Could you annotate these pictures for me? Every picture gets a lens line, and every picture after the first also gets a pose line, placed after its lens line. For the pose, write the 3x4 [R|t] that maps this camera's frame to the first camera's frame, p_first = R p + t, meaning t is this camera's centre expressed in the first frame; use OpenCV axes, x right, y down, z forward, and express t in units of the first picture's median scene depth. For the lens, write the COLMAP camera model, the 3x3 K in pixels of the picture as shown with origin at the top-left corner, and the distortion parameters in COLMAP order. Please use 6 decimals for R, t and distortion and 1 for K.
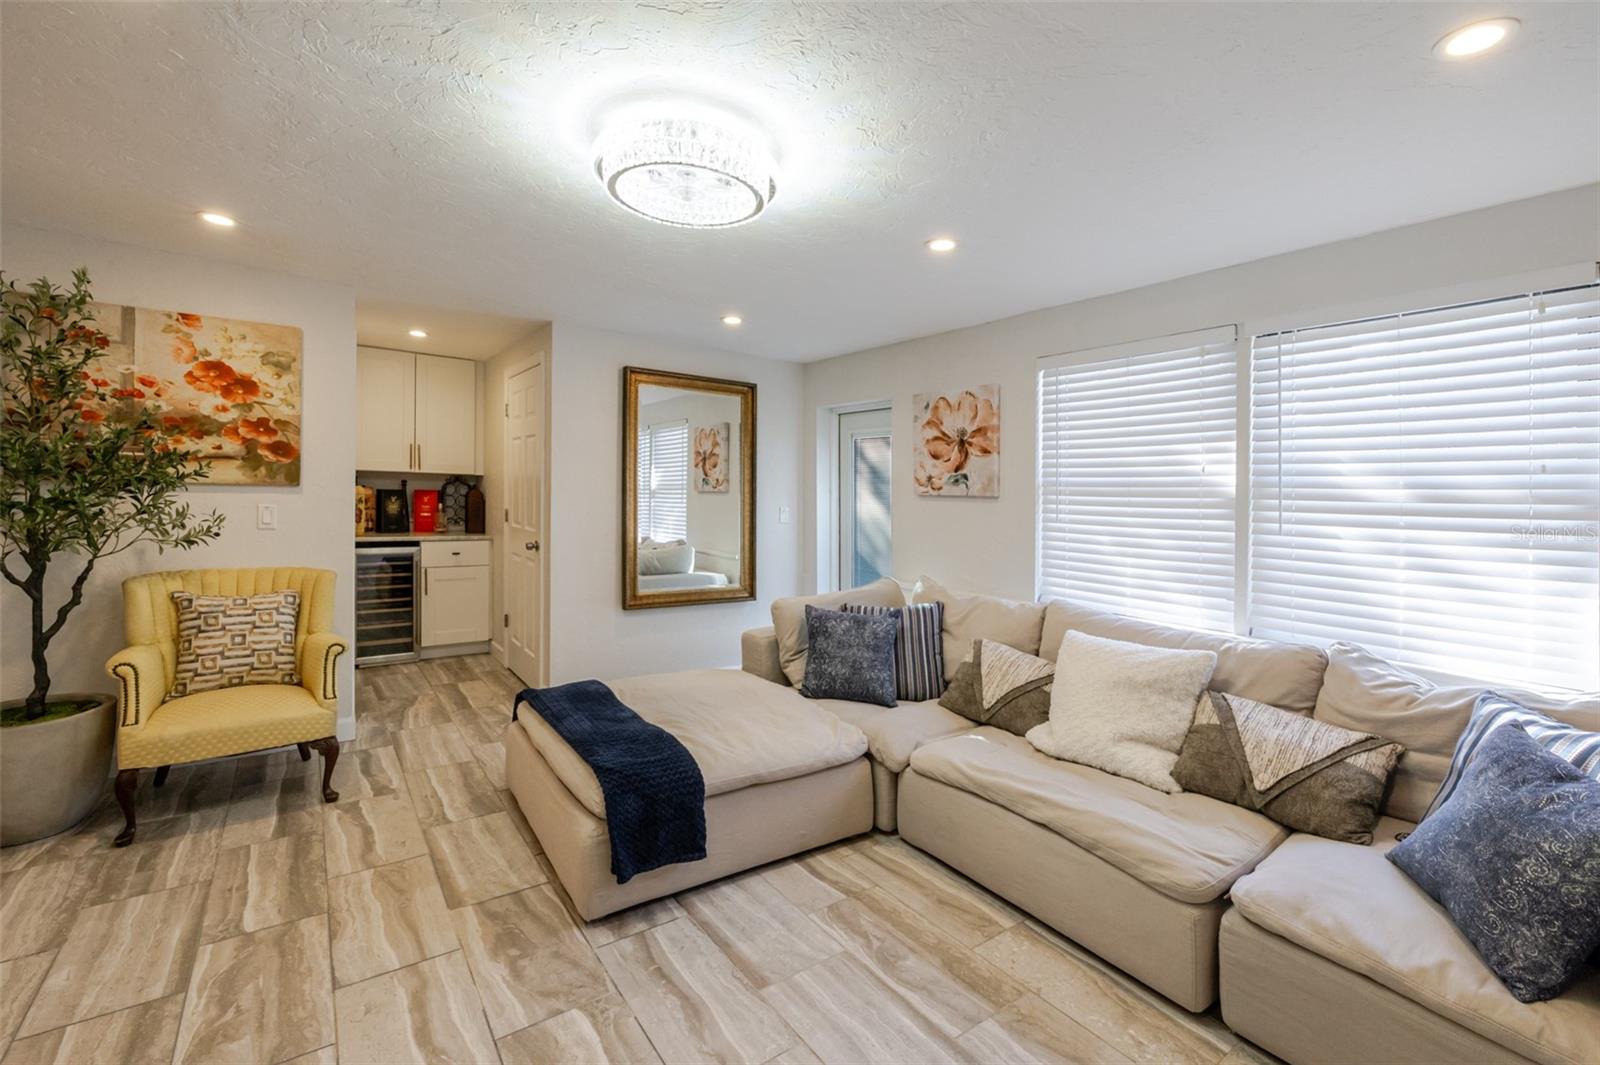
lens RADIAL K [[676.7, 0, 790.7], [0, 676.7, 490.7], [0, 0, 1]] dist [-0.001934, -0.000193]
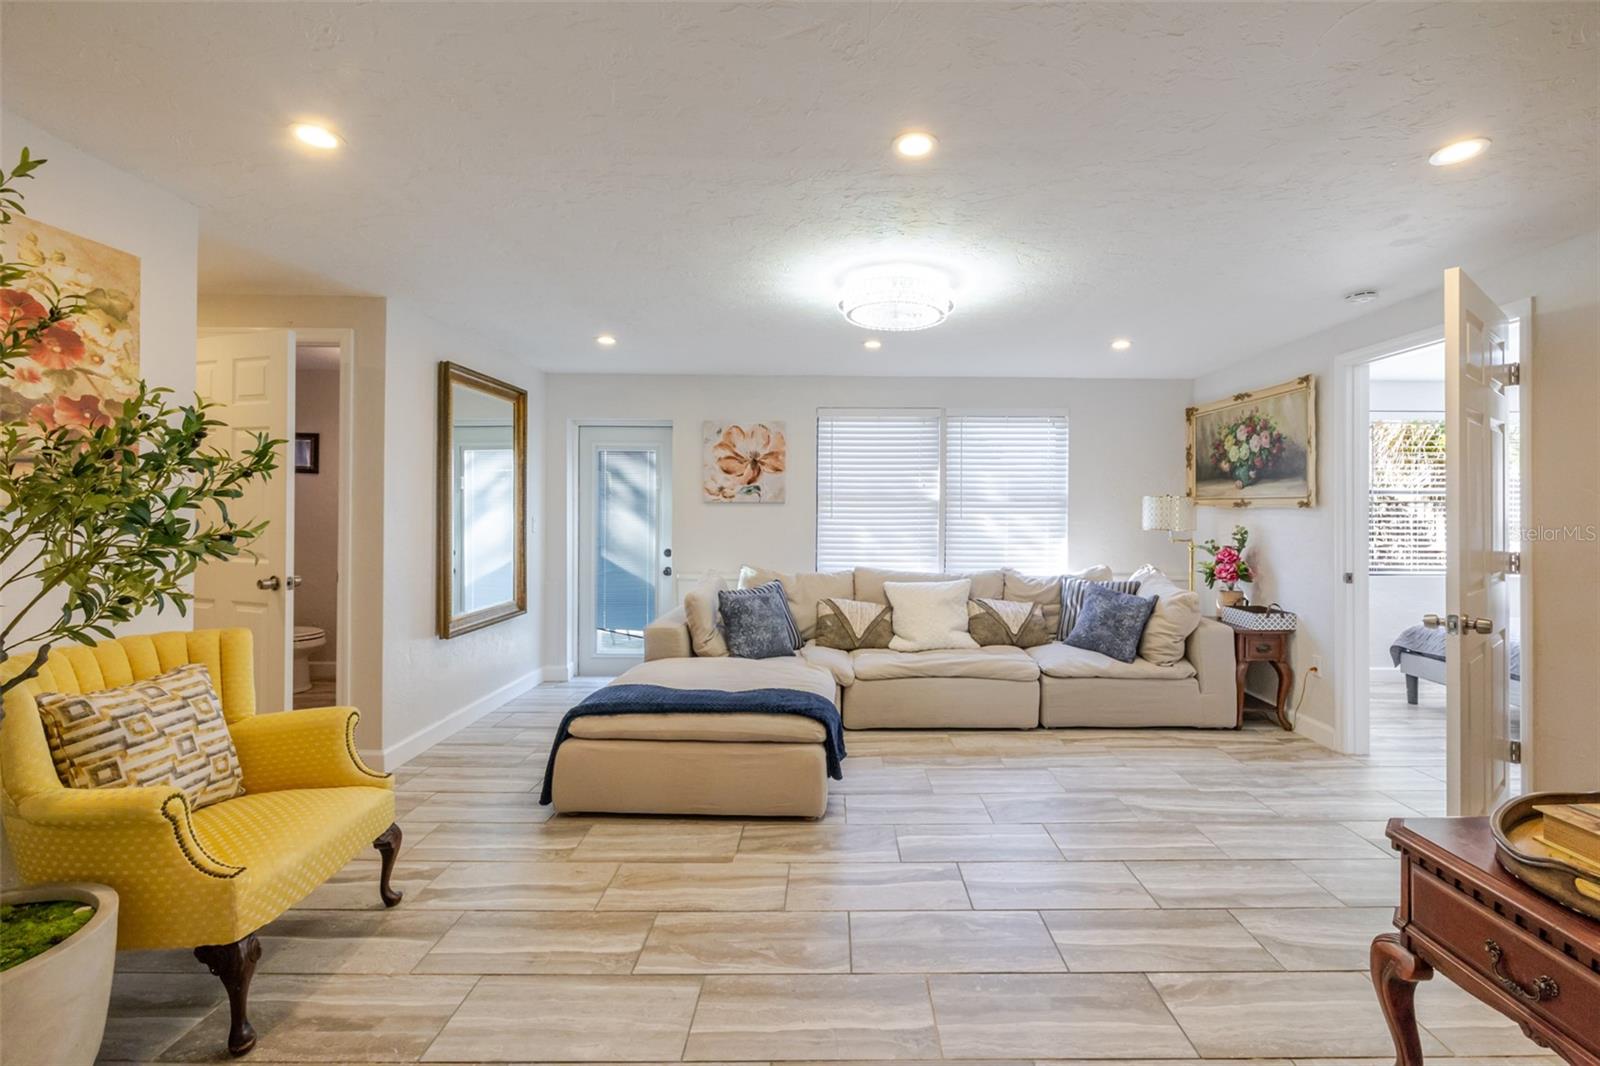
lens RADIAL K [[679.6, 0, 832.5], [0, 679.6, 500.1], [0, 0, 1]] dist [0.001562, 0.000069]
pose [[0.595117, -0.016538, 0.803469, -0.978053], [0.007819, 0.999860, 0.014788, -0.020287], [-0.803601, -0.002518, 0.595163, 0.112199]]
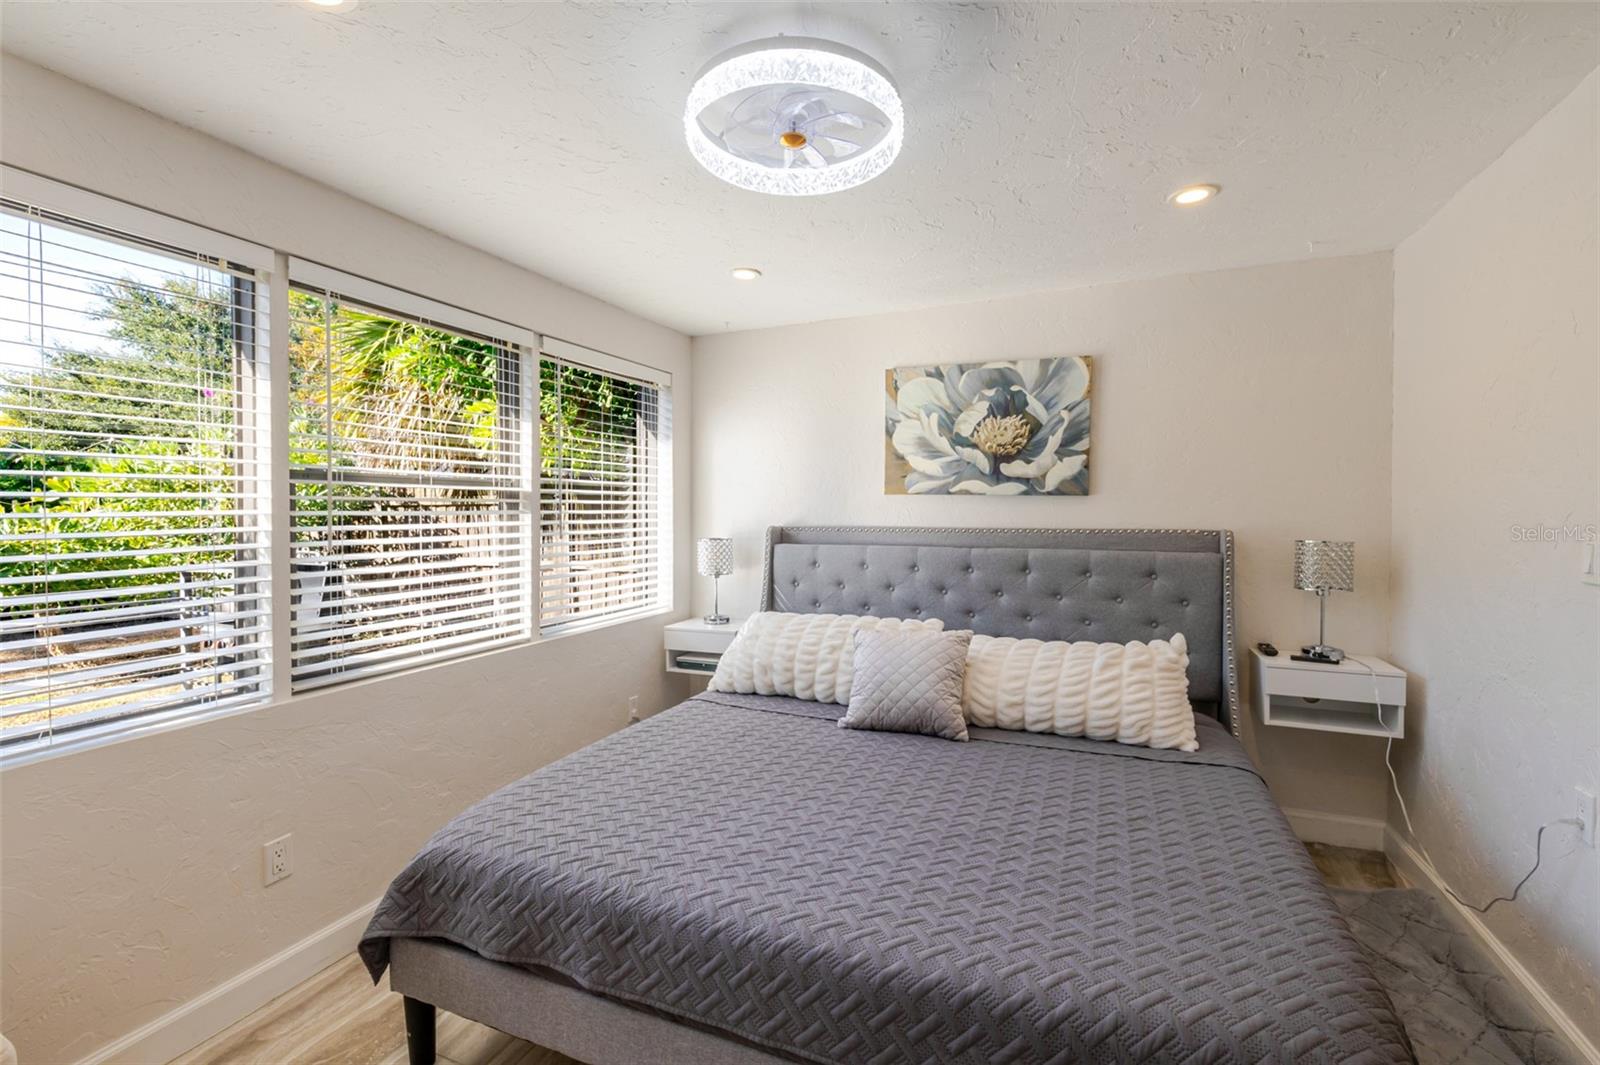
lens RADIAL K [[704.6, 0, 800.0], [0, 704.6, 532.5], [0, 0, 1]] dist [0.001009, -0.000026]
pose [[-0.518596, -0.049619, 0.853578, 0.450959], [-0.022776, 0.998762, 0.044221, 0.021080], [-0.854716, 0.003491, -0.519084, 0.002749]]
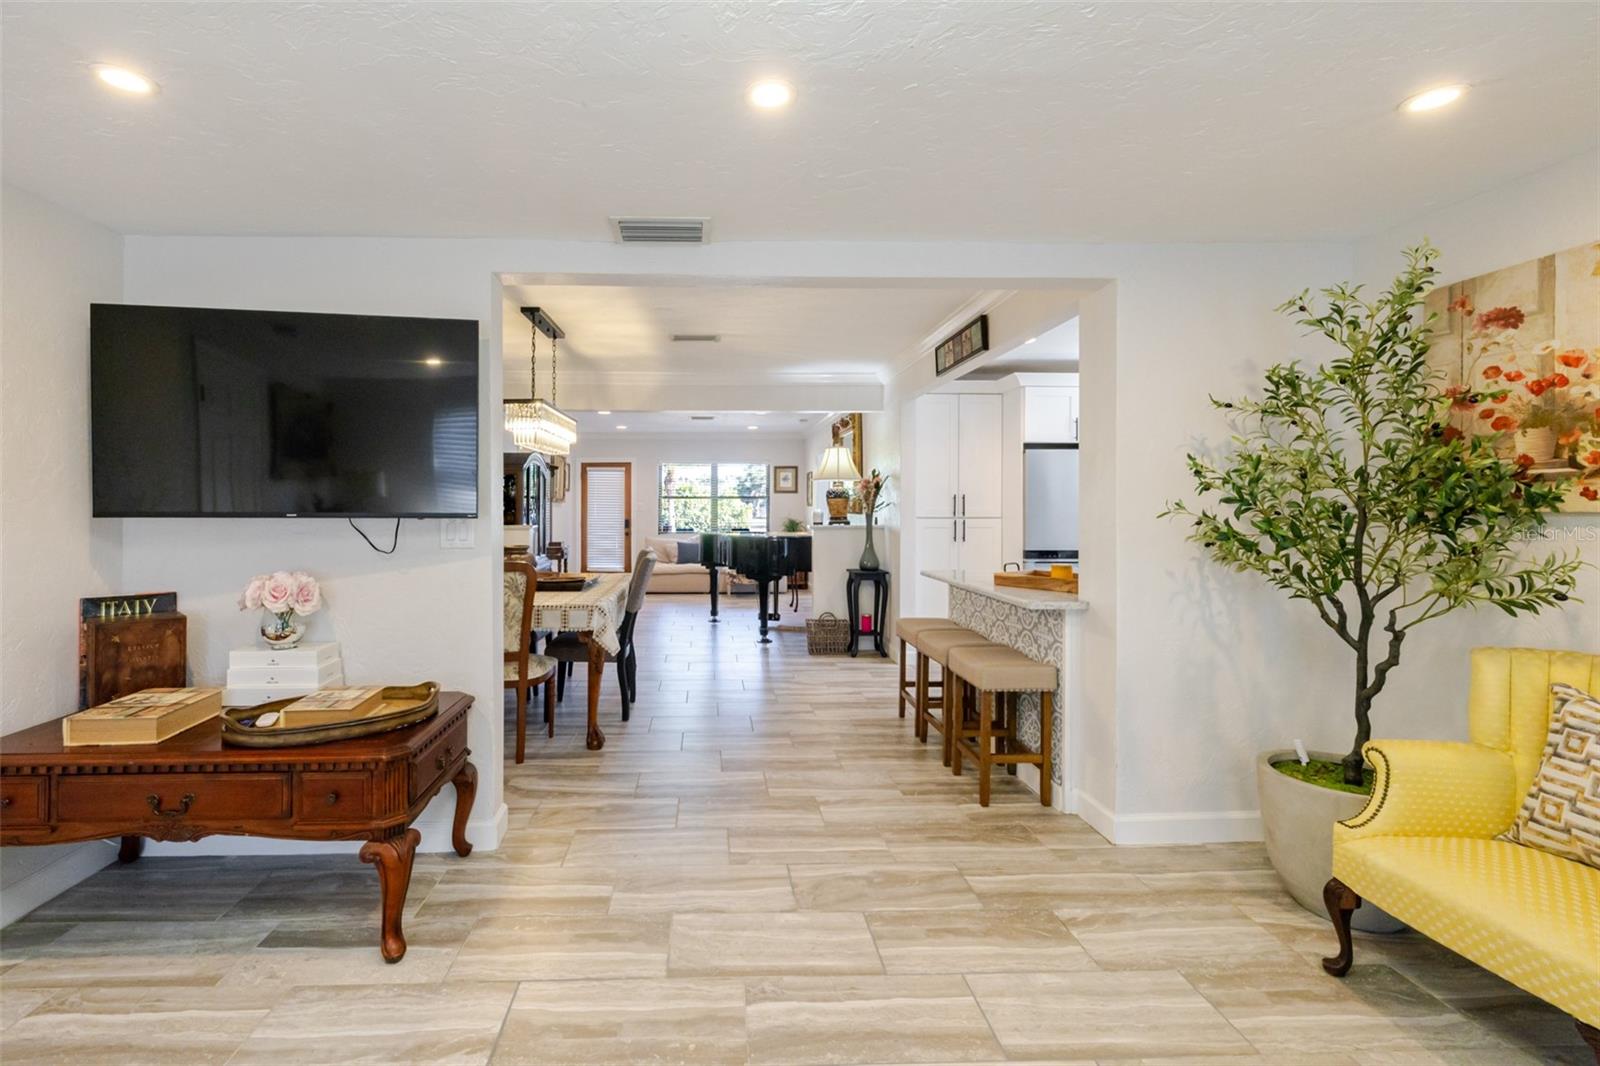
lens RADIAL K [[701.7, 0, 735.9], [0, 701.7, 500.4], [0, 0, 1]] dist [0.002187, -0.005290]
pose [[-0.571559, -0.034265, -0.819846, 0.072034], [-0.012234, 0.999373, -0.033239, 0.009336], [0.820470, -0.008968, -0.571619, 0.746426]]
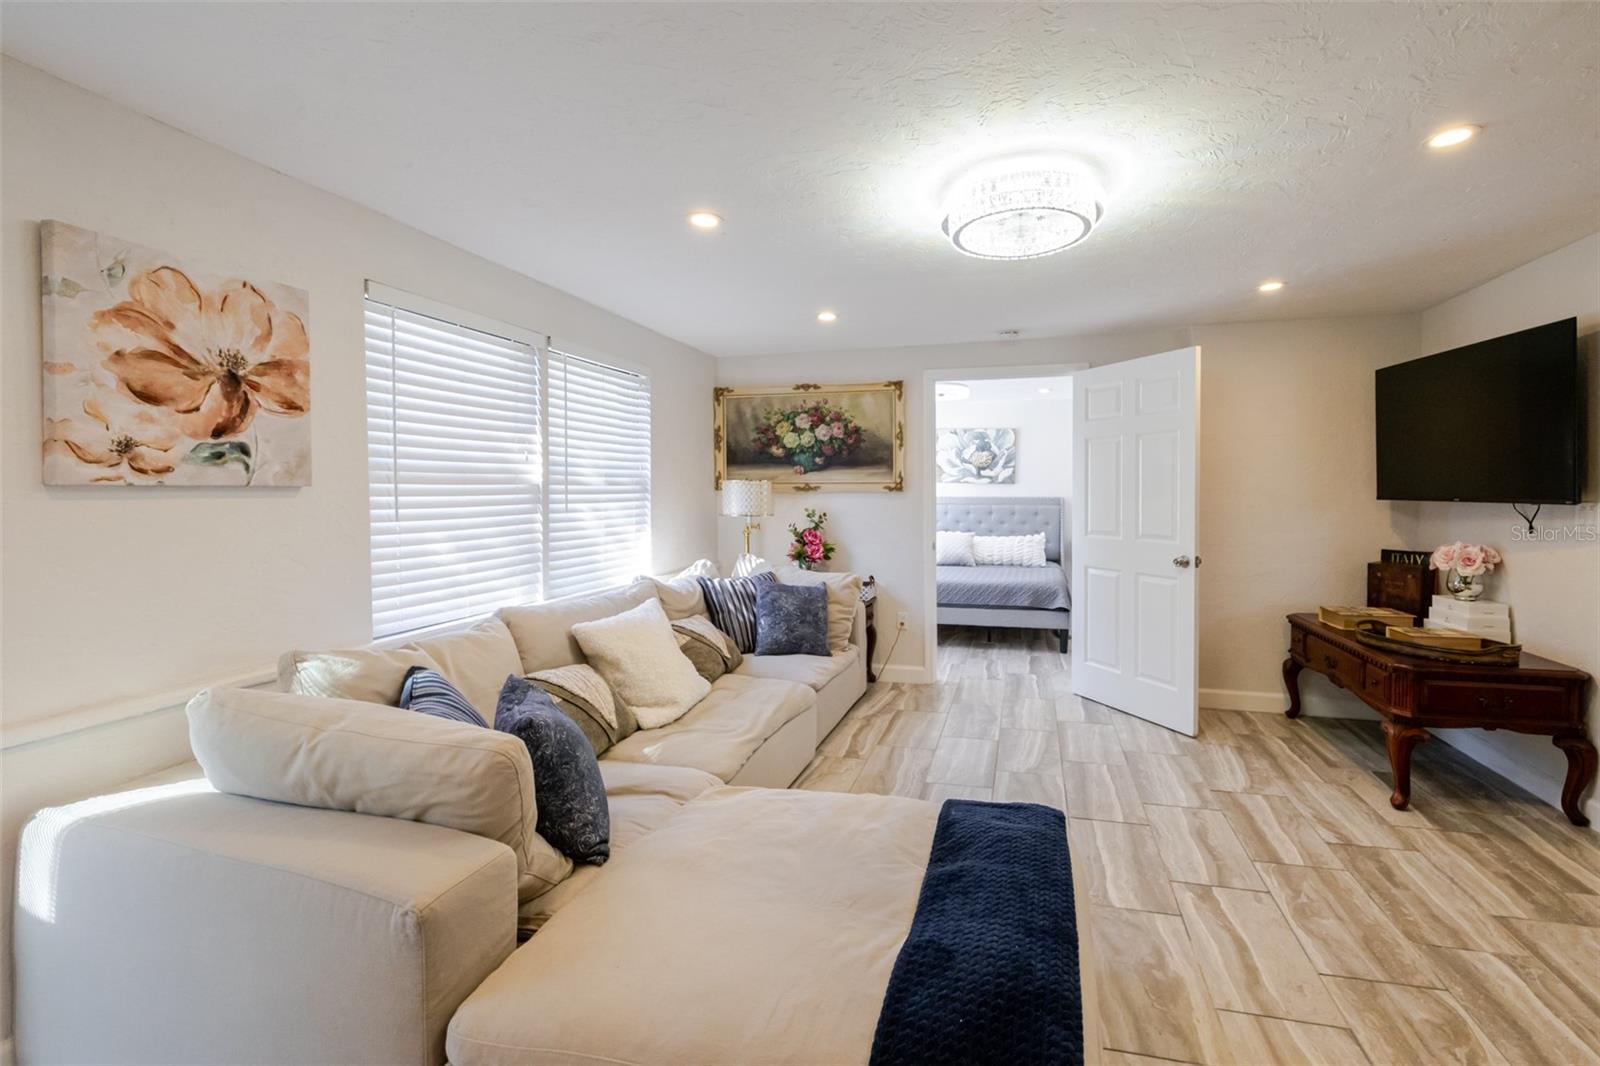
lens RADIAL K [[722.2, 0, 838.2], [0, 722.2, 505.1], [0, 0, 1]] dist [-0.000247, -0.000186]
pose [[-0.623232, -0.043419, 0.780830, -0.596787], [-0.019731, 0.999013, 0.039803, -0.011512], [-0.781788, 0.009400, -0.623474, 1.321908]]
